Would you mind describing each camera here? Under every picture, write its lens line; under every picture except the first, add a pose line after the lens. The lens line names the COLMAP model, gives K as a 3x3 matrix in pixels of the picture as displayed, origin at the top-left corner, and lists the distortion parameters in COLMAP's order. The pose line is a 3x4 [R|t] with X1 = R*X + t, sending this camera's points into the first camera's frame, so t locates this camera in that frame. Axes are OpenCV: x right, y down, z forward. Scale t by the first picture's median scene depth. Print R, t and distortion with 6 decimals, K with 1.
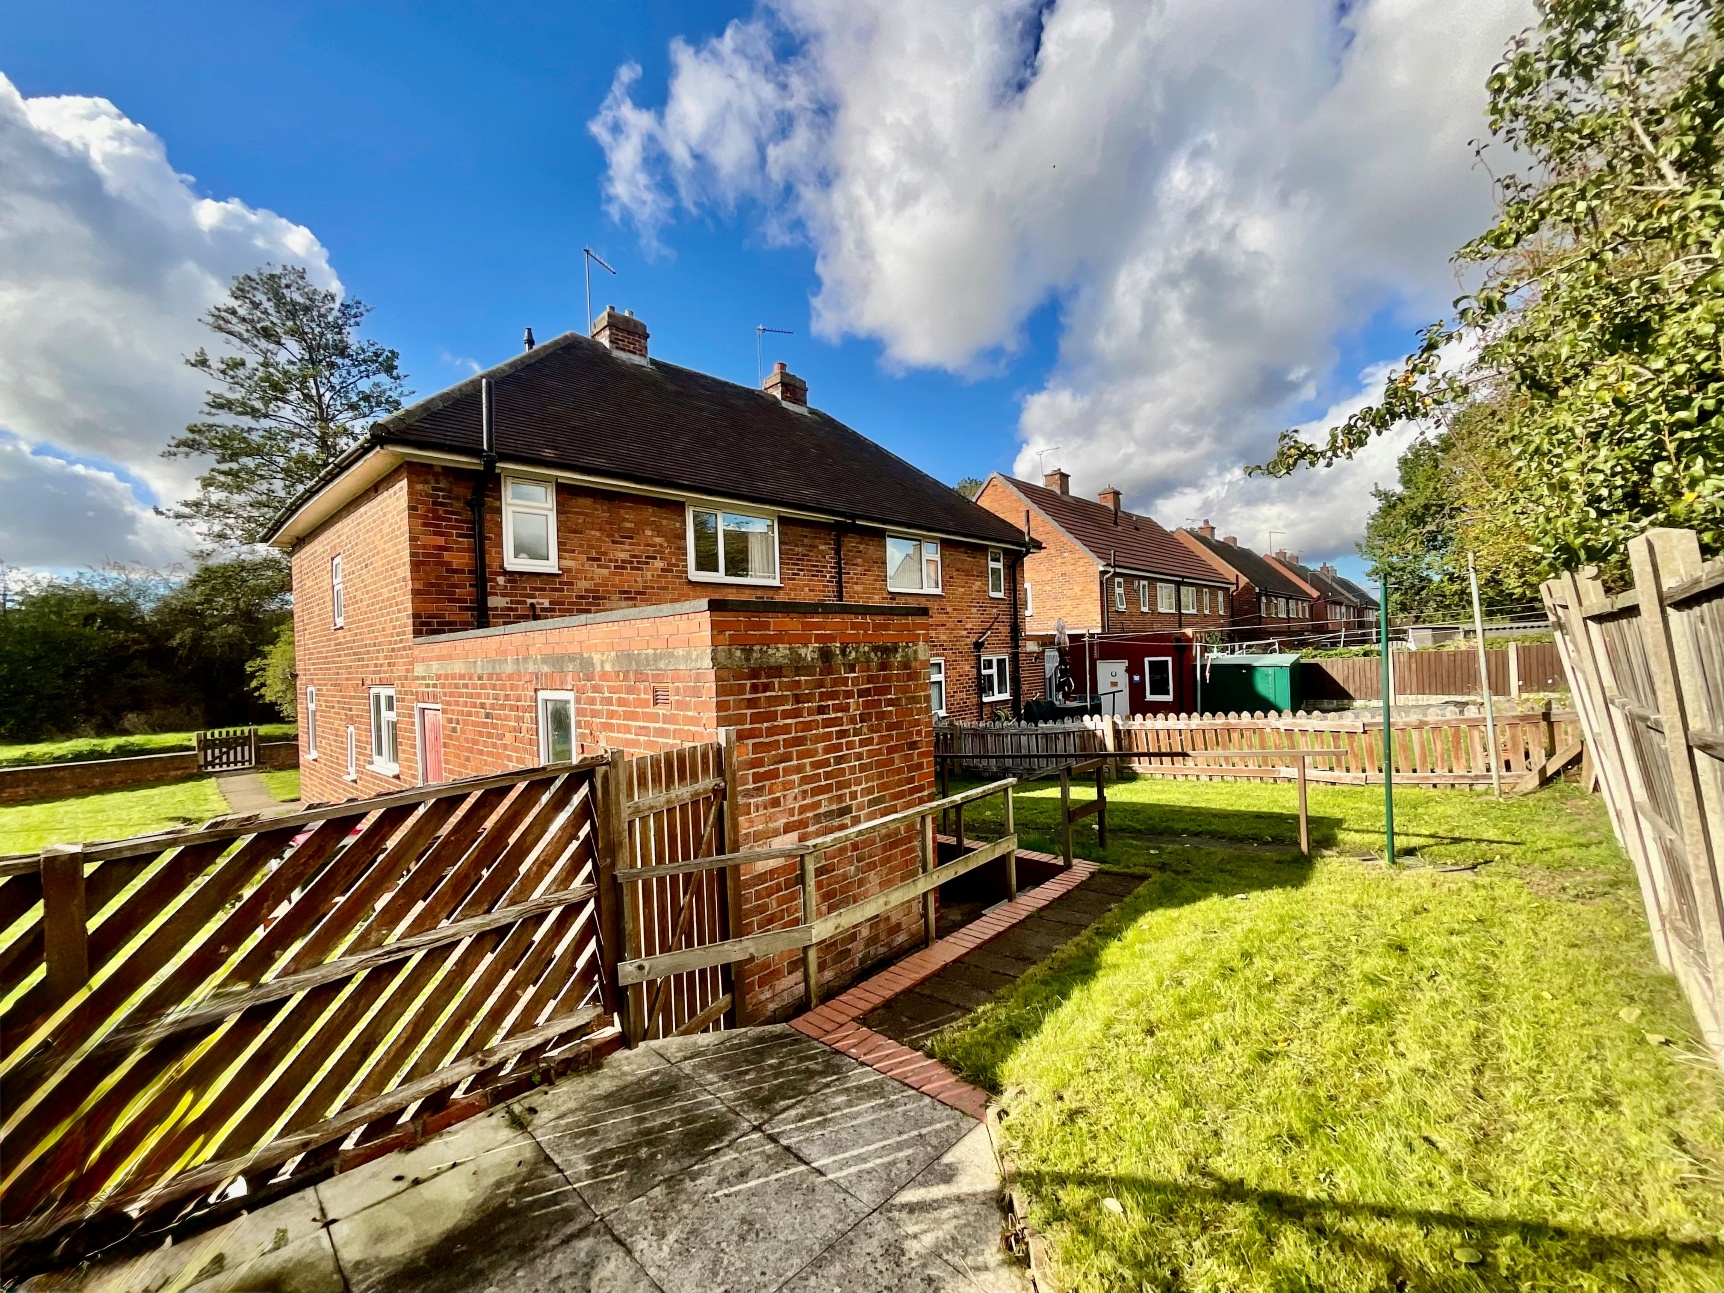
lens RADIAL K [[694.9, 0, 862.0], [0, 694.9, 646.5], [0, 0, 1]] dist [0.000405, 0.000008]
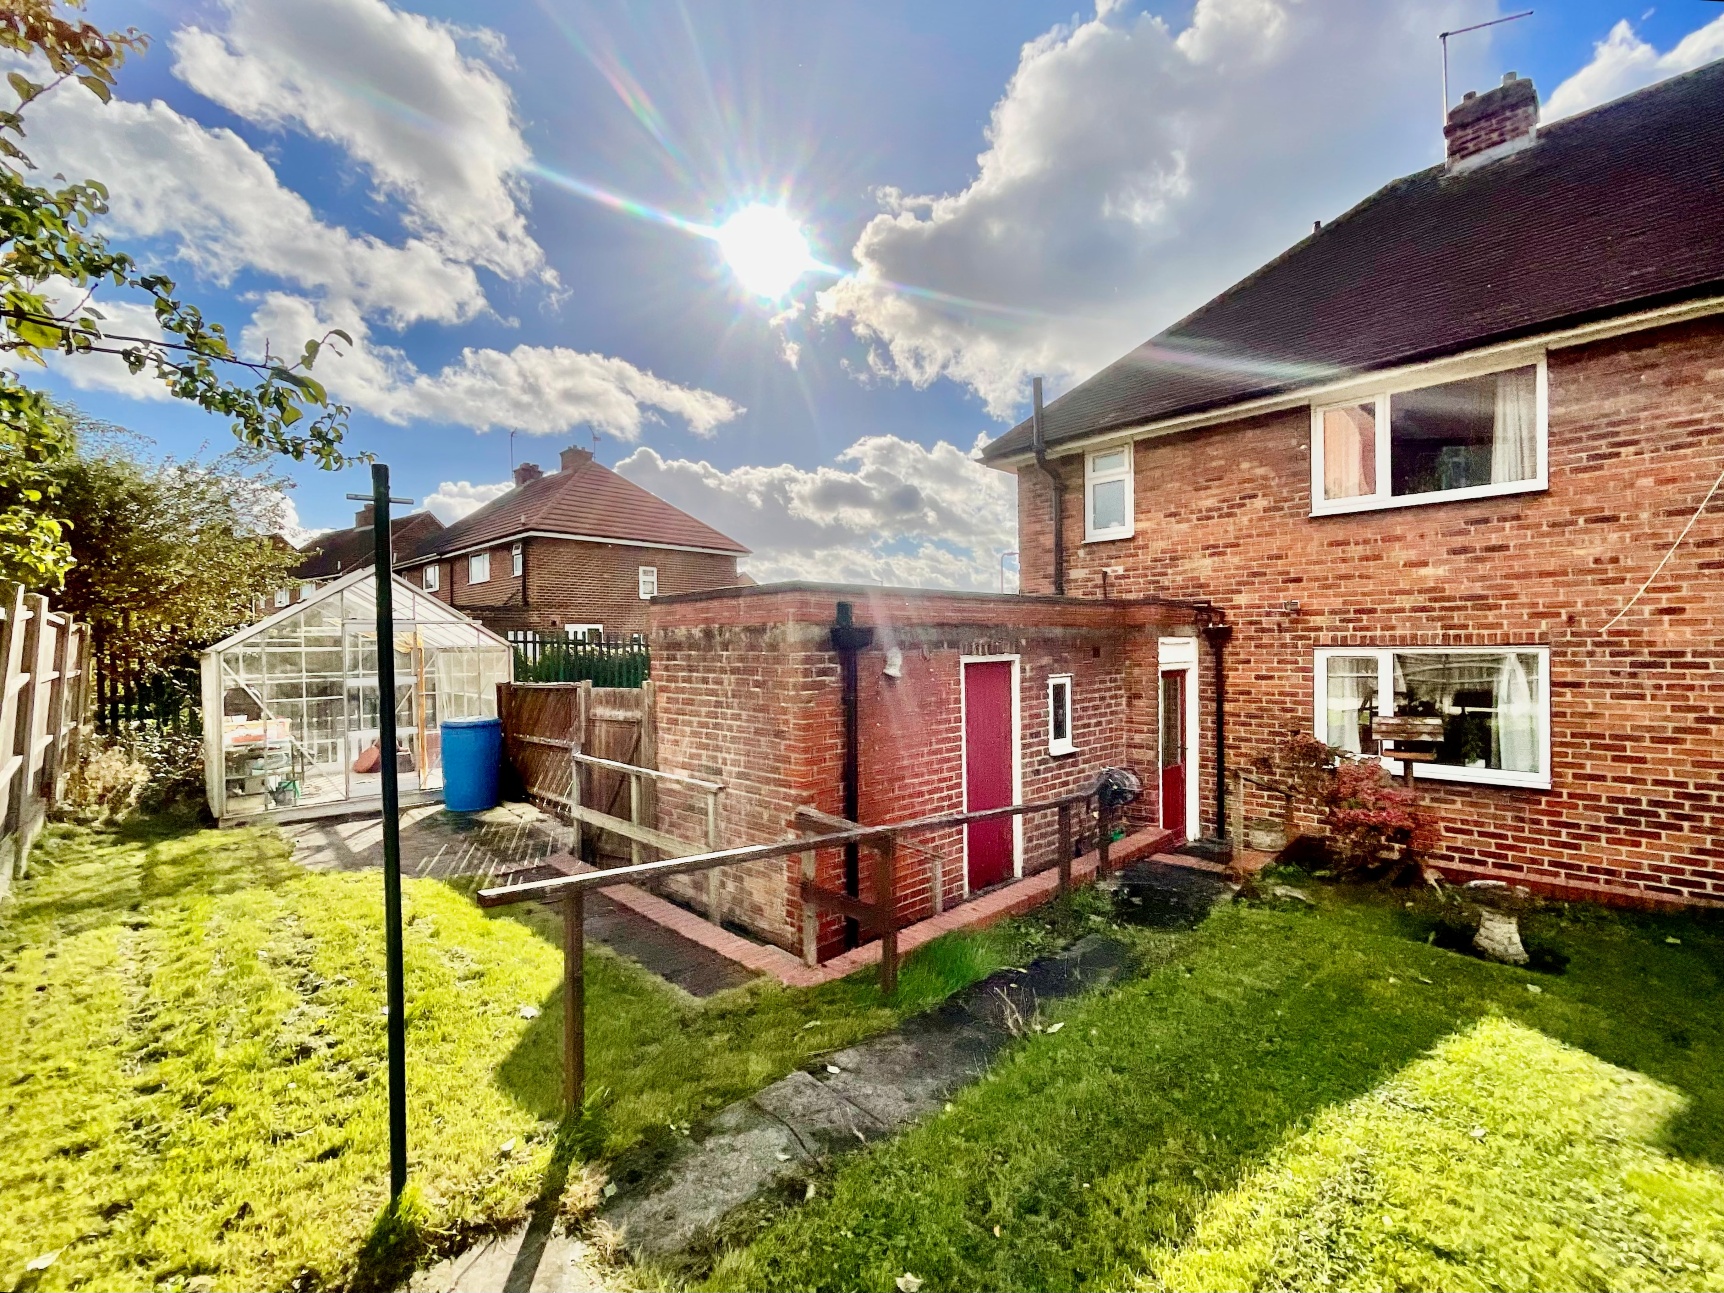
lens RADIAL K [[756.6, 0, 871.1], [0, 756.6, 649.6], [0, 0, 1]] dist [-0.000214, 0.000004]
pose [[-0.051938, 0.045555, -0.997611, 0.872538], [0.023457, 0.998739, 0.044385, -0.009051], [0.998375, -0.021096, -0.052941, 0.967666]]
